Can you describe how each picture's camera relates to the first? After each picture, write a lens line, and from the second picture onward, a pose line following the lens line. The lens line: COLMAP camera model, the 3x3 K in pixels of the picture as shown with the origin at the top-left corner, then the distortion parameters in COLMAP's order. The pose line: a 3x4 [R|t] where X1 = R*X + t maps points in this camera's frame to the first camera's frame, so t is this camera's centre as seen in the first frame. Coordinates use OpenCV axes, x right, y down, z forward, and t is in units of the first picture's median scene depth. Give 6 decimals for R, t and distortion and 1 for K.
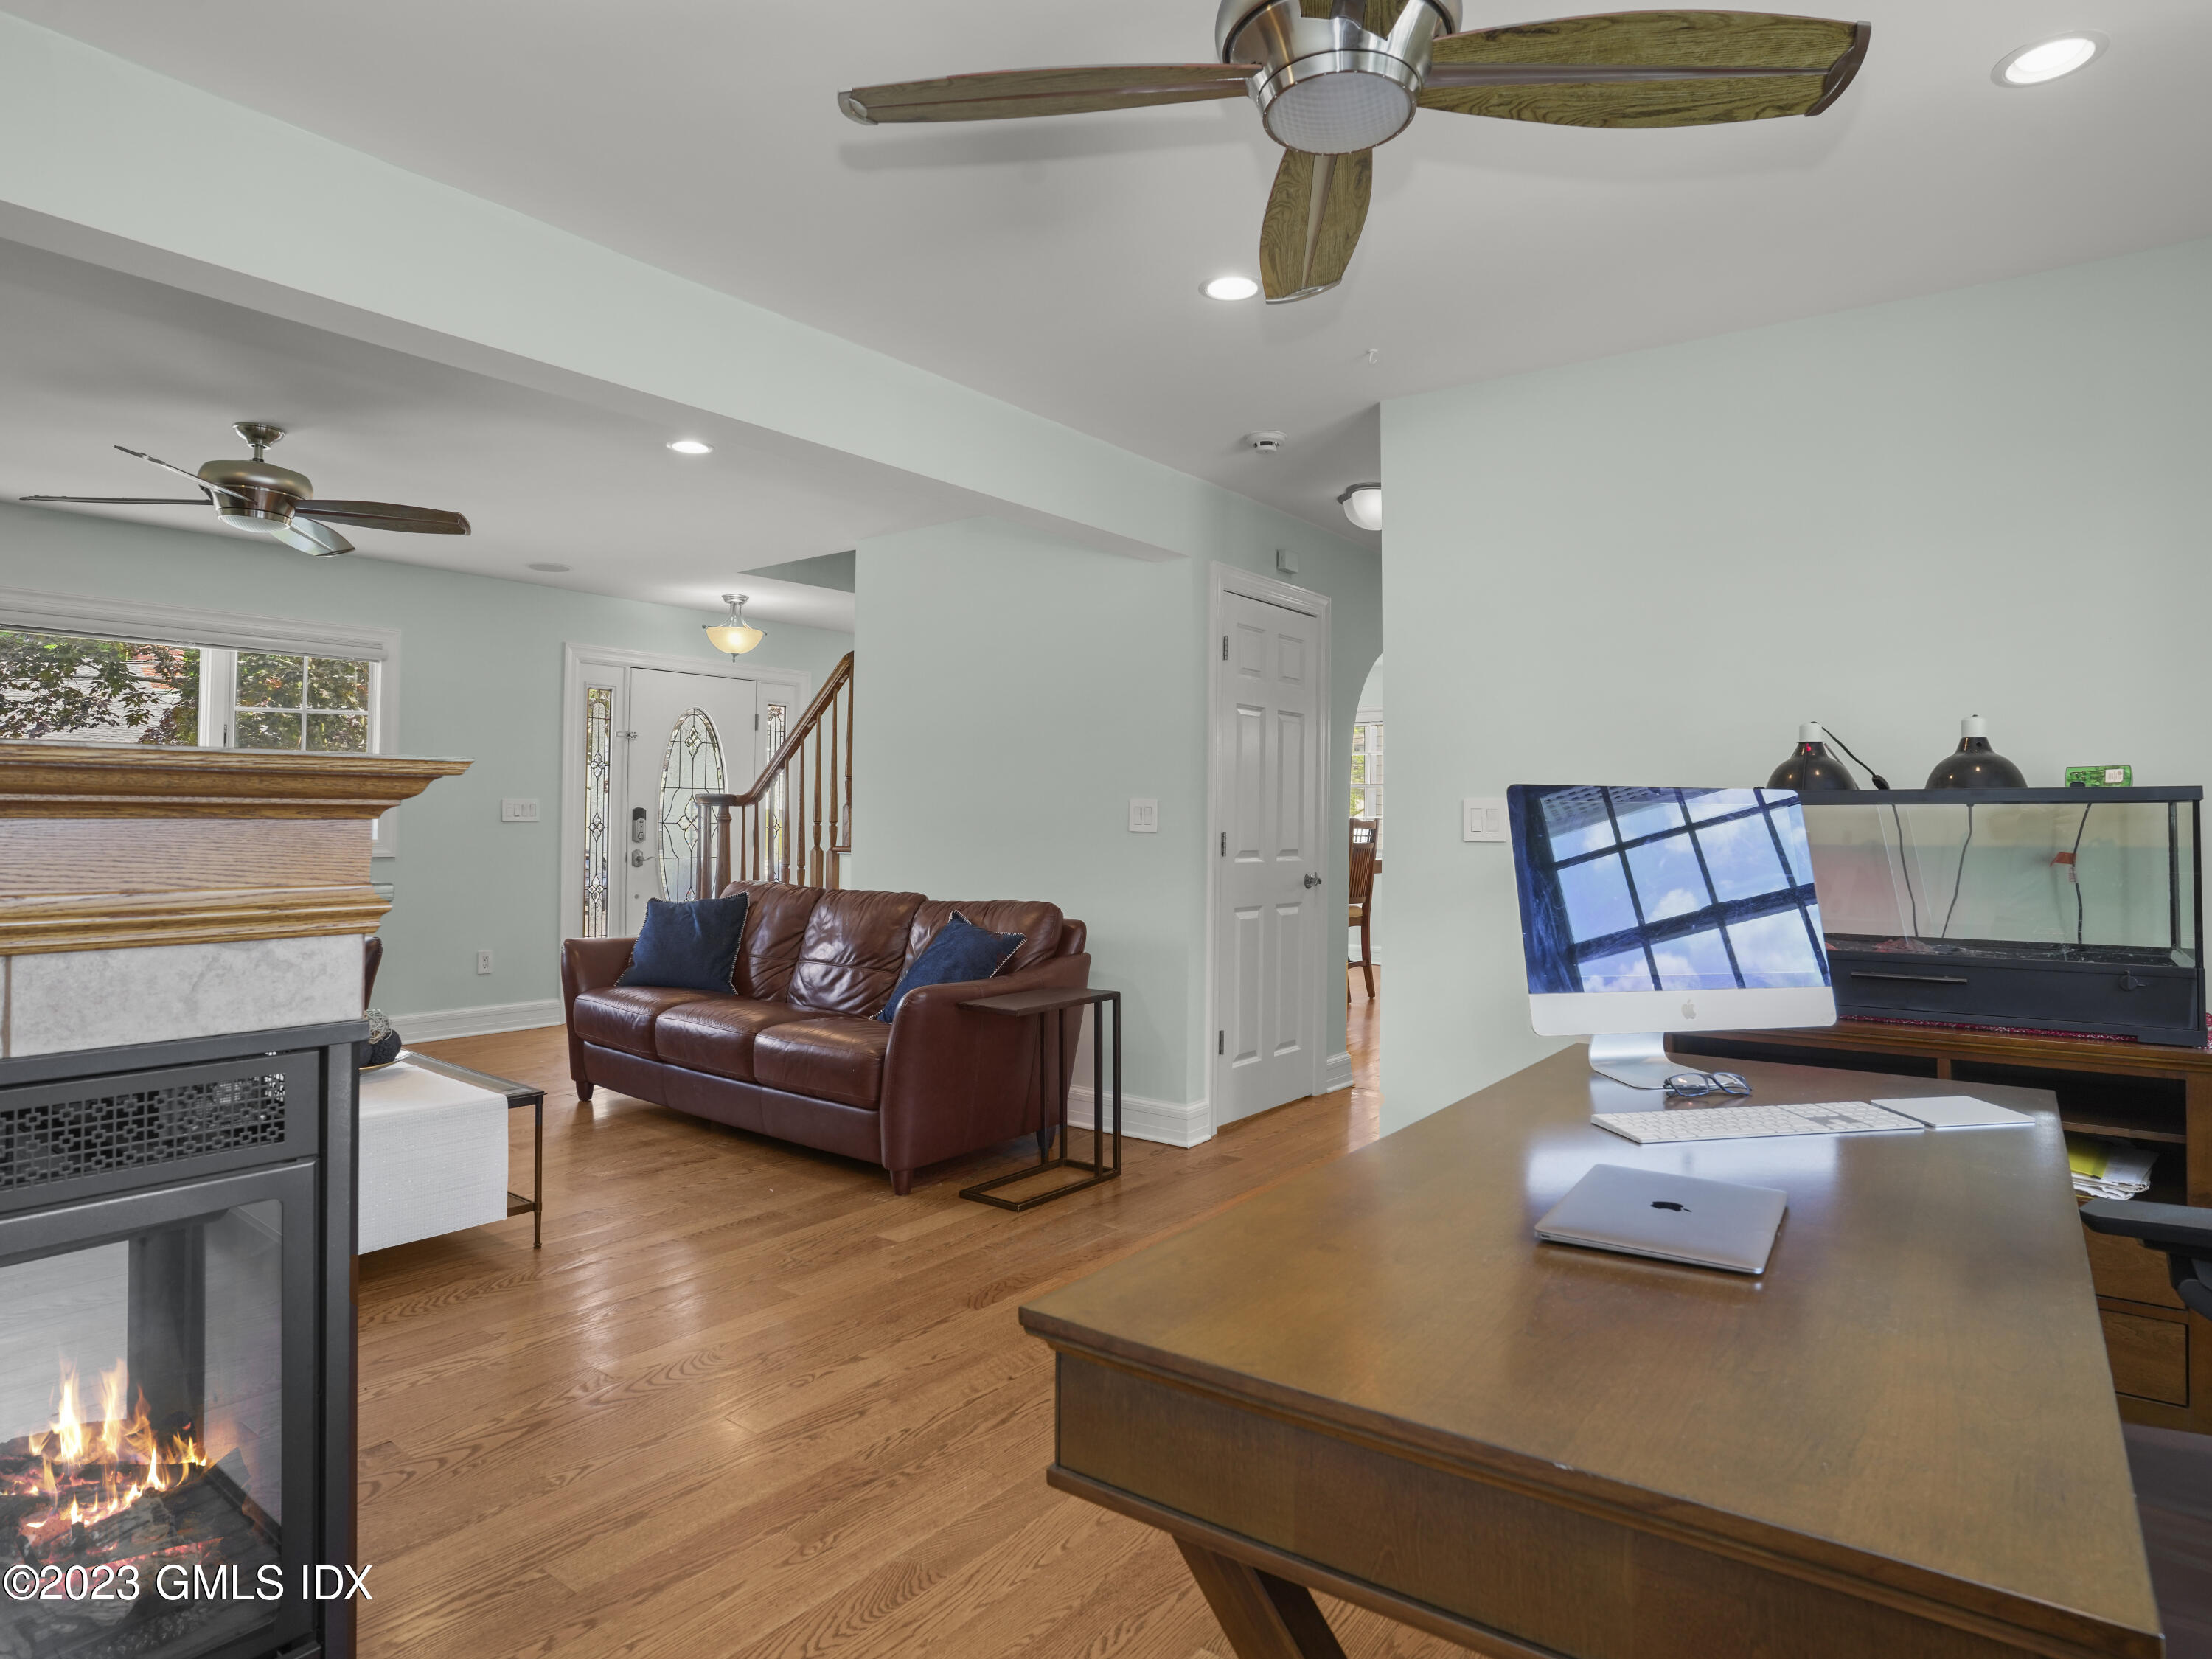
lens RADIAL K [[1287.2, 0, 1102.7], [0, 1287.2, 816.4], [0, 0, 1]] dist [-0.089429, 0.045759]
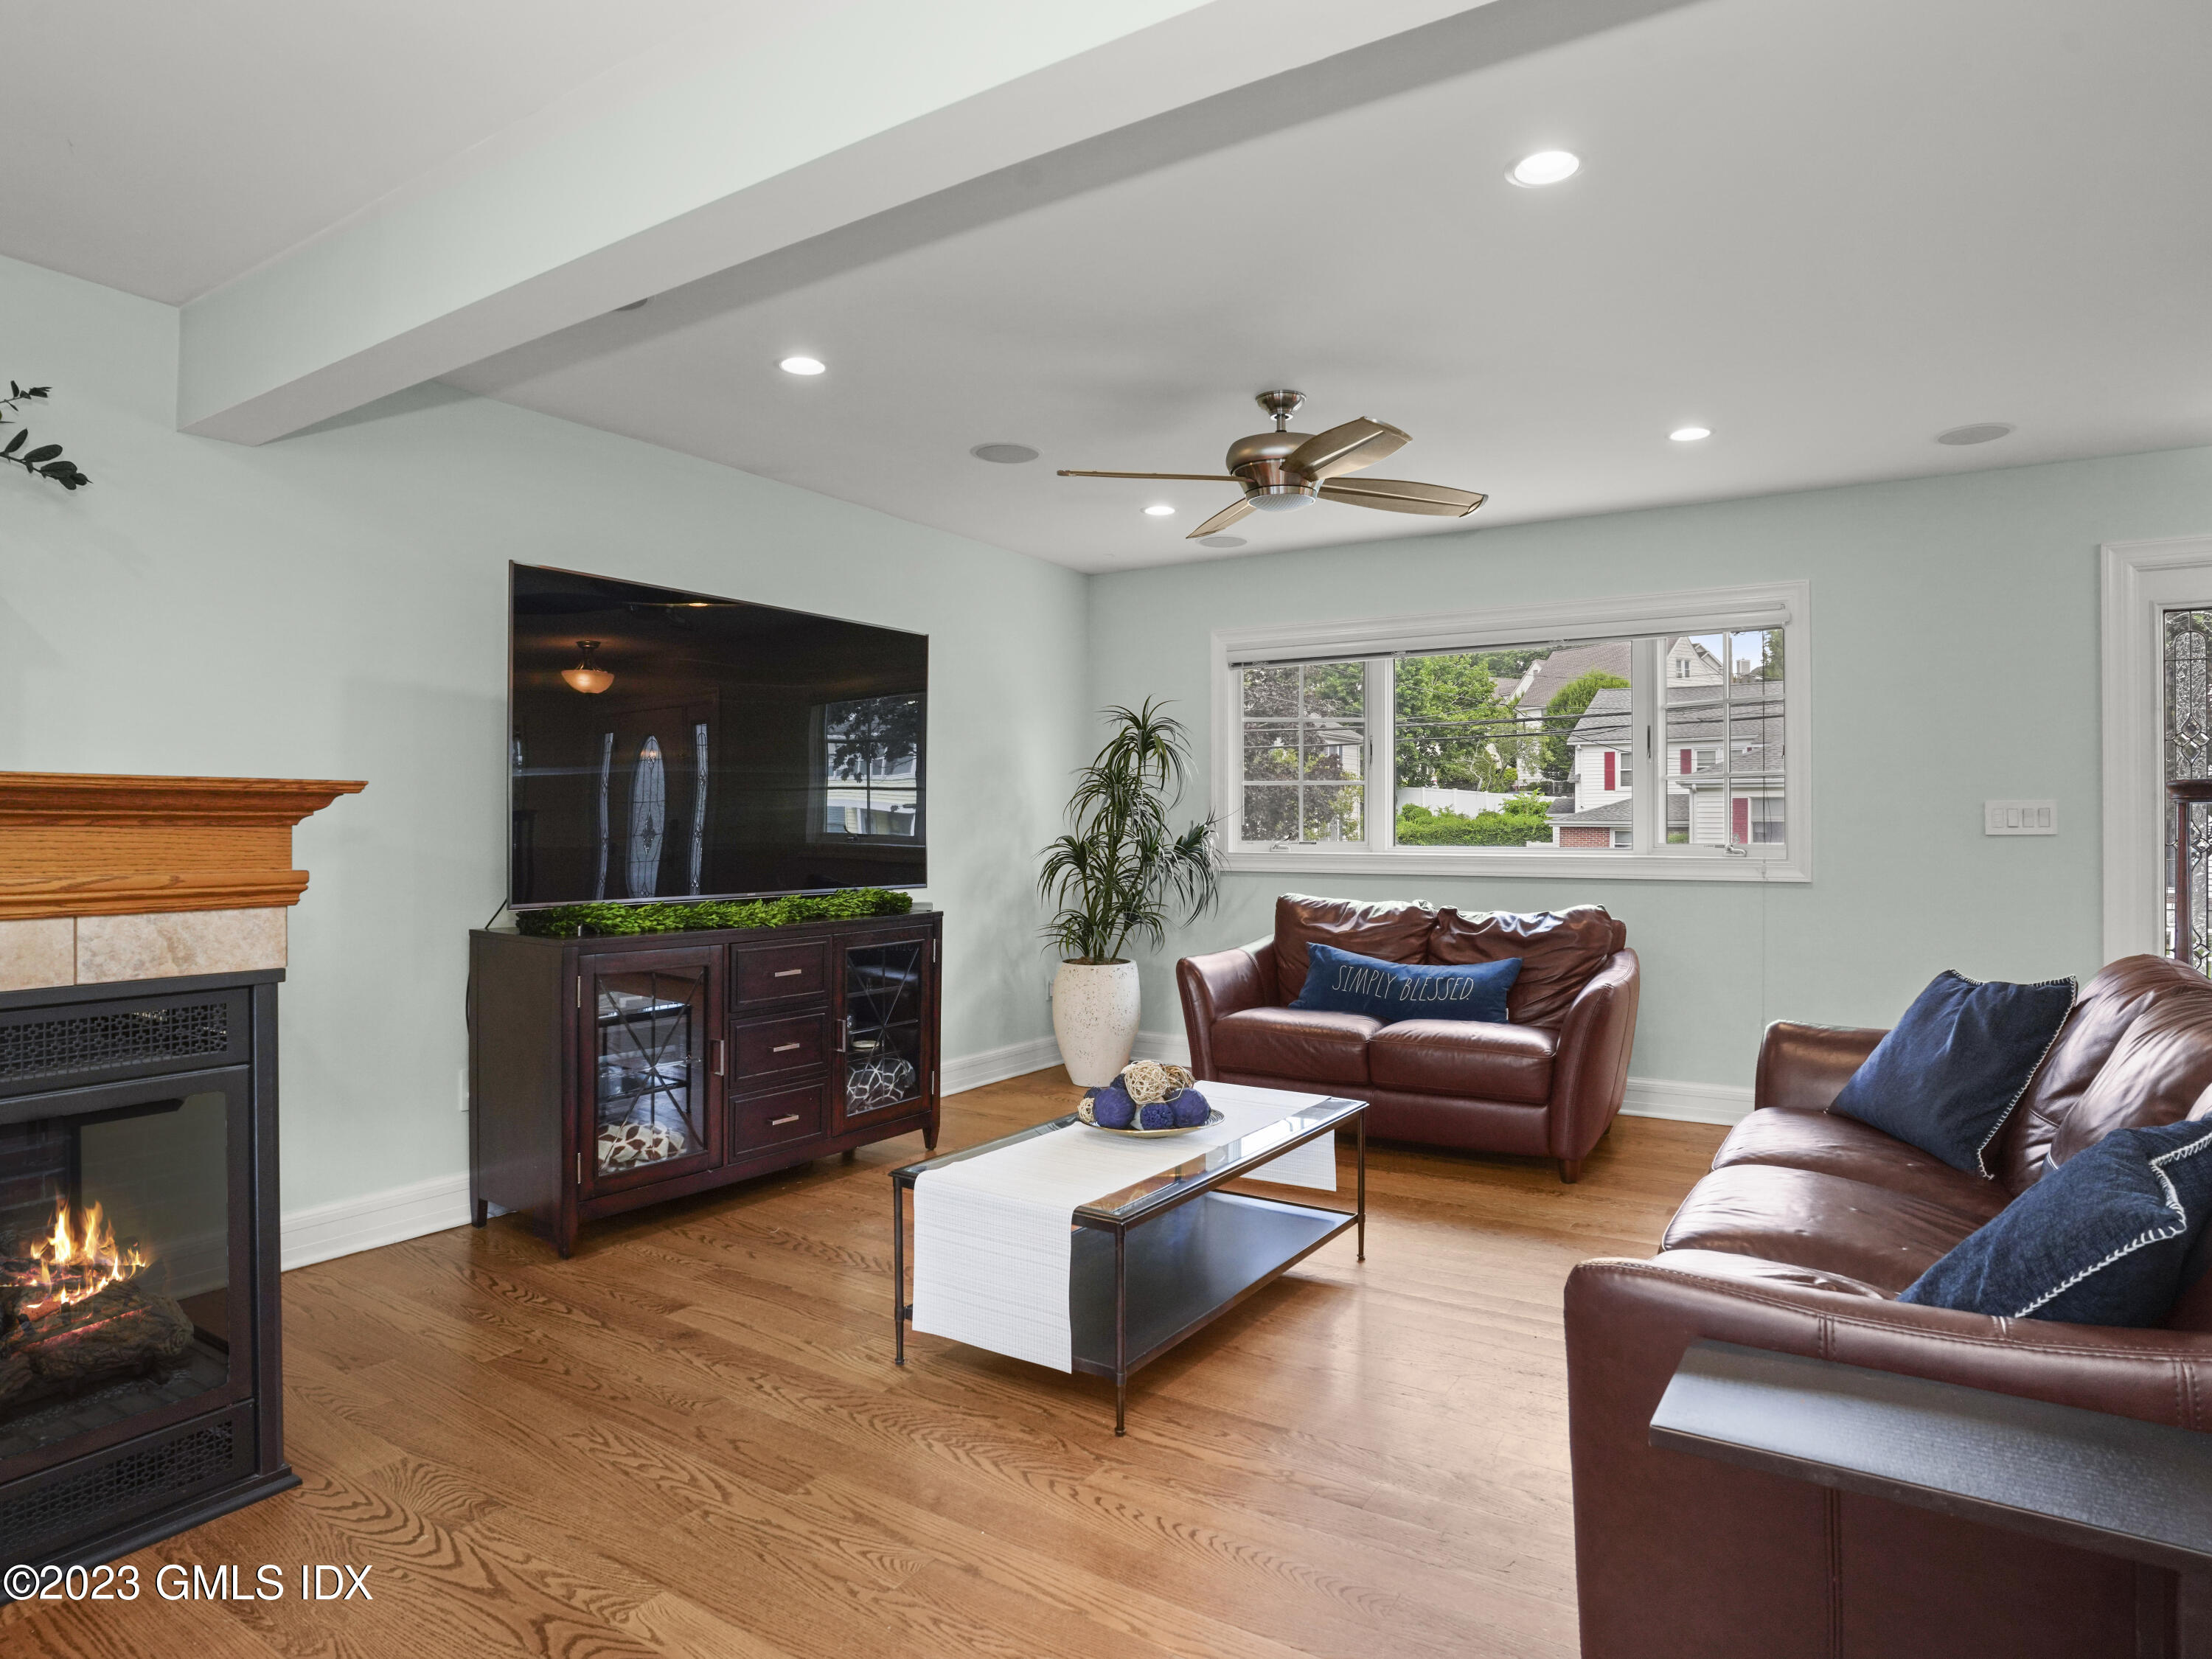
lens RADIAL K [[1287.2, 0, 1102.7], [0, 1287.2, 816.4], [0, 0, 1]] dist [-0.089429, 0.045759]
pose [[0.079176, -0.016229, -0.996729, 0.161505], [0.002403, 0.999868, -0.016089, 0.004462], [0.996858, -0.001121, 0.079205, 0.579164]]
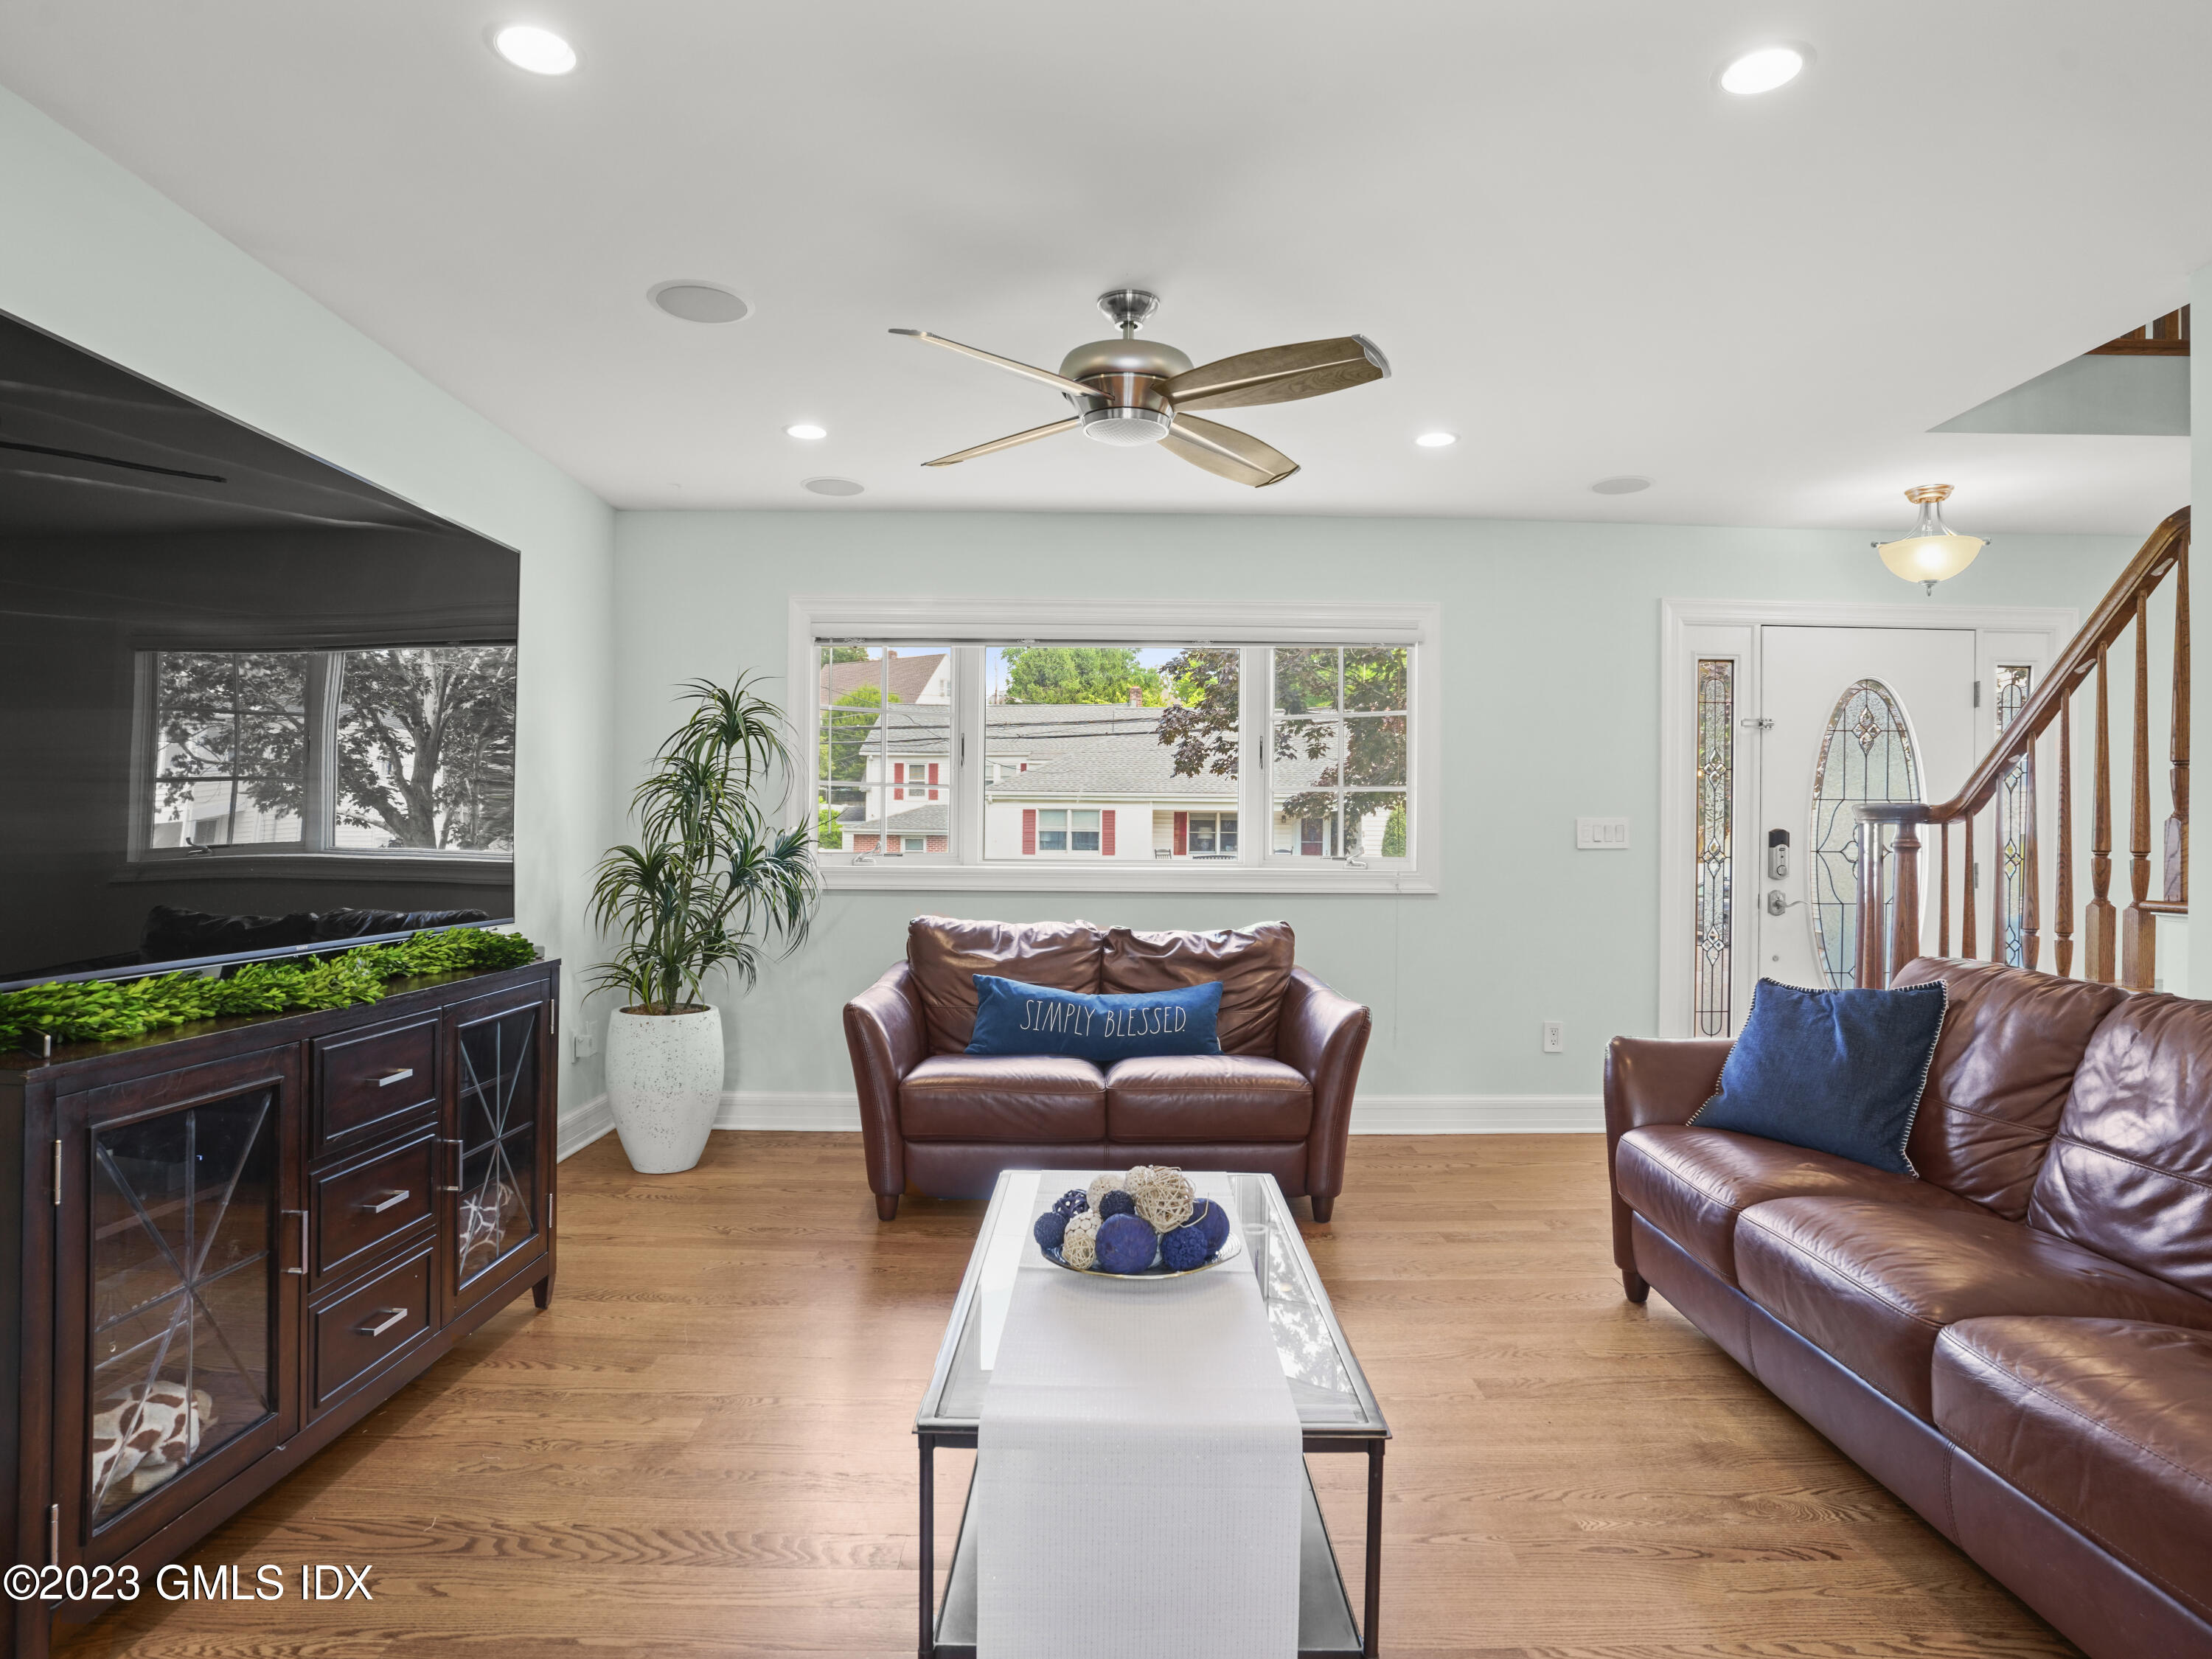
lens RADIAL K [[1260.7, 0, 1090.3], [0, 1260.7, 832.5], [0, 0, 1]] dist [-0.091394, 0.043728]
pose [[0.618358, -0.005374, -0.785878, -0.095630], [-0.001342, 0.999968, -0.007894, 0.000952], [0.785895, 0.005936, 0.618331, 0.392267]]
